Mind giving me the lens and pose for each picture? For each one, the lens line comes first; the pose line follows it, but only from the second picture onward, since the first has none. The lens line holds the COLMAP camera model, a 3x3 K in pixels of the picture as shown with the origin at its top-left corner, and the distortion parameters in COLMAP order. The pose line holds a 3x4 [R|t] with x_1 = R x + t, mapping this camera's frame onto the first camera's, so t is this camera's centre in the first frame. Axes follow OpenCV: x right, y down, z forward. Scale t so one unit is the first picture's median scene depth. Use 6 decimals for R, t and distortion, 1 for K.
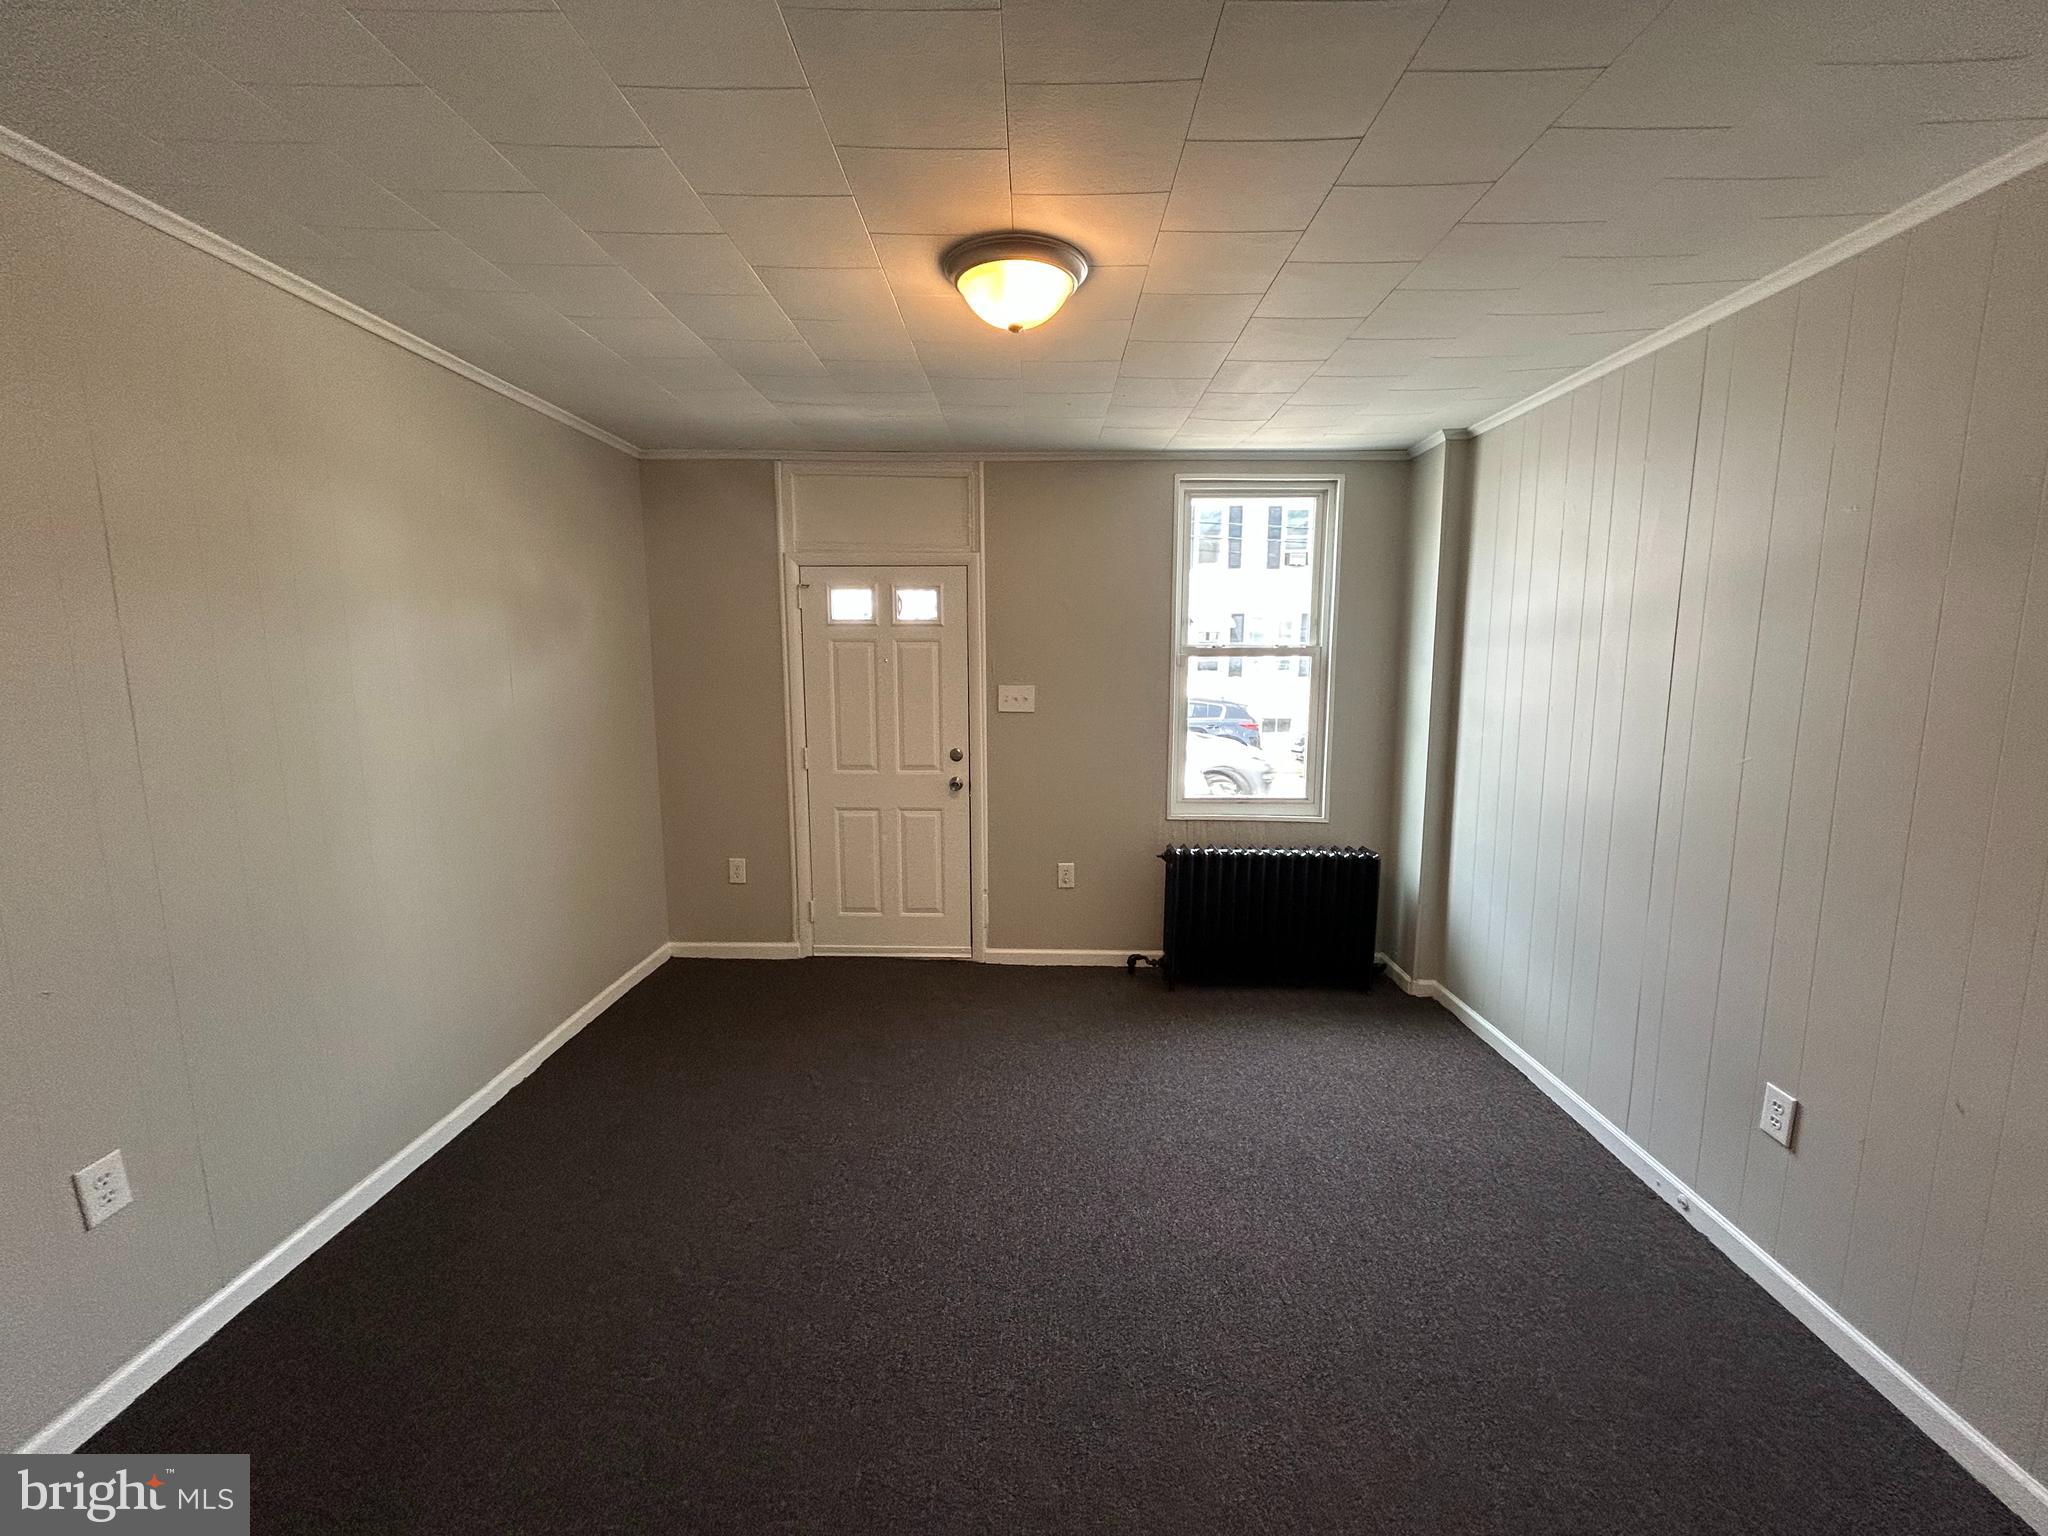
lens RADIAL K [[823.7, 0, 1021.7], [0, 823.7, 759.3], [0, 0, 1]] dist [0.000353, -0.000472]
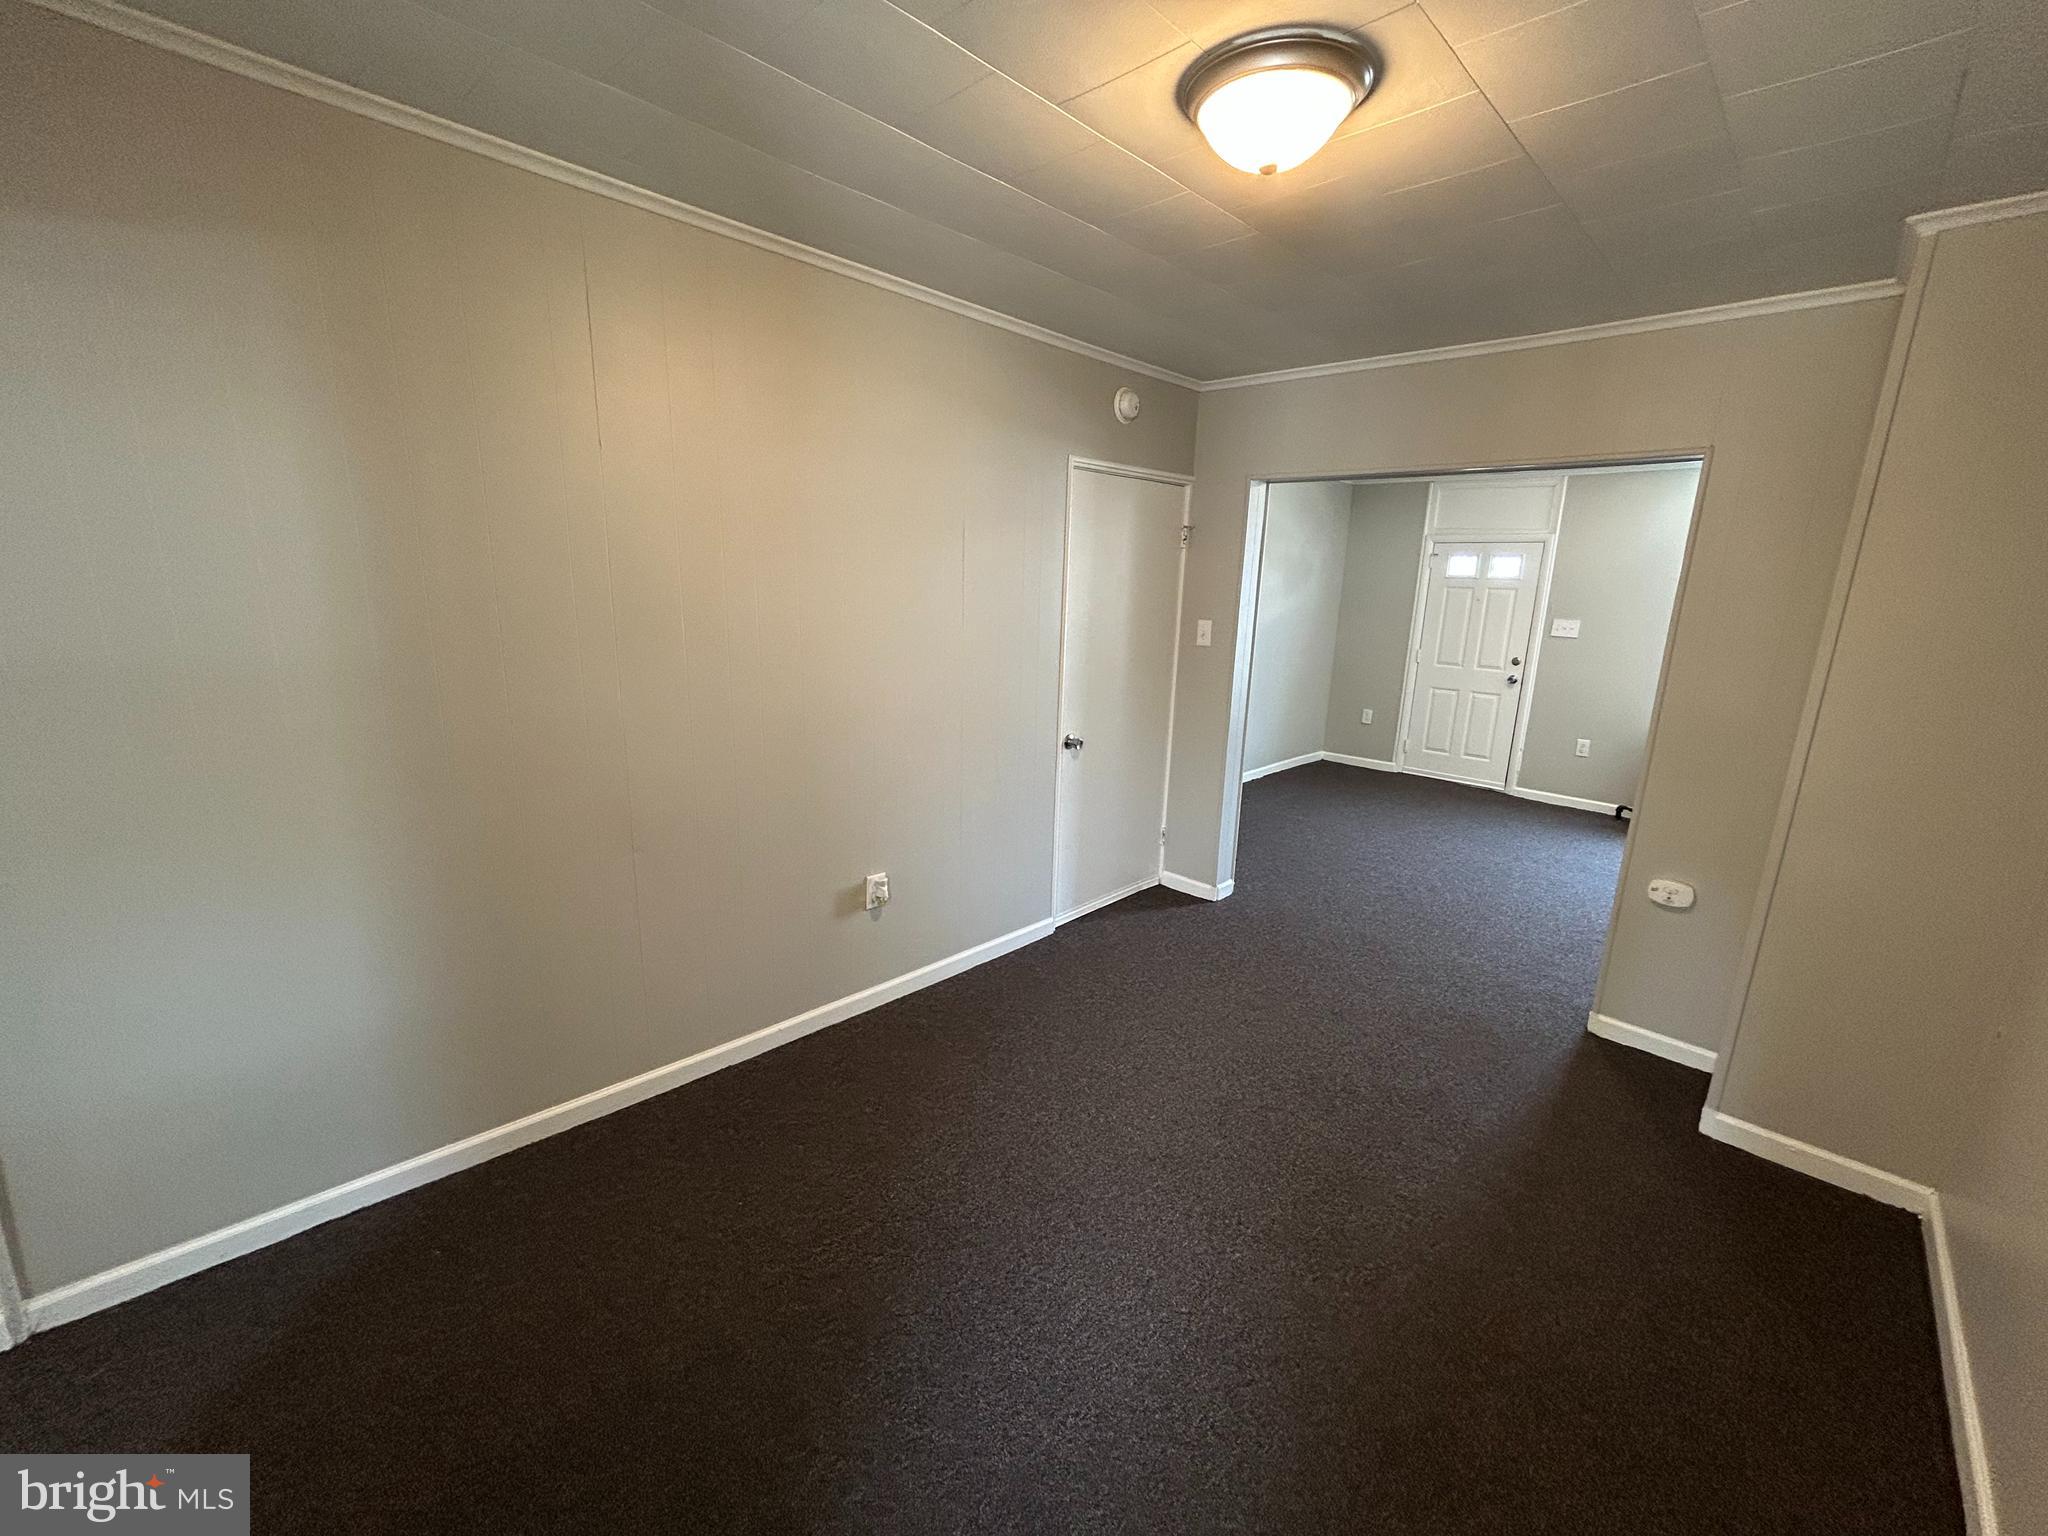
lens RADIAL K [[823.7, 0, 1018.0], [0, 823.7, 774.5], [0, 0, 1]] dist [0.000353, -0.000472]
pose [[0.714464, 0.184801, -0.674825, 0.350886], [-0.123409, 0.982652, 0.138441, 0.108338], [0.688702, -0.015632, 0.724876, -0.836774]]
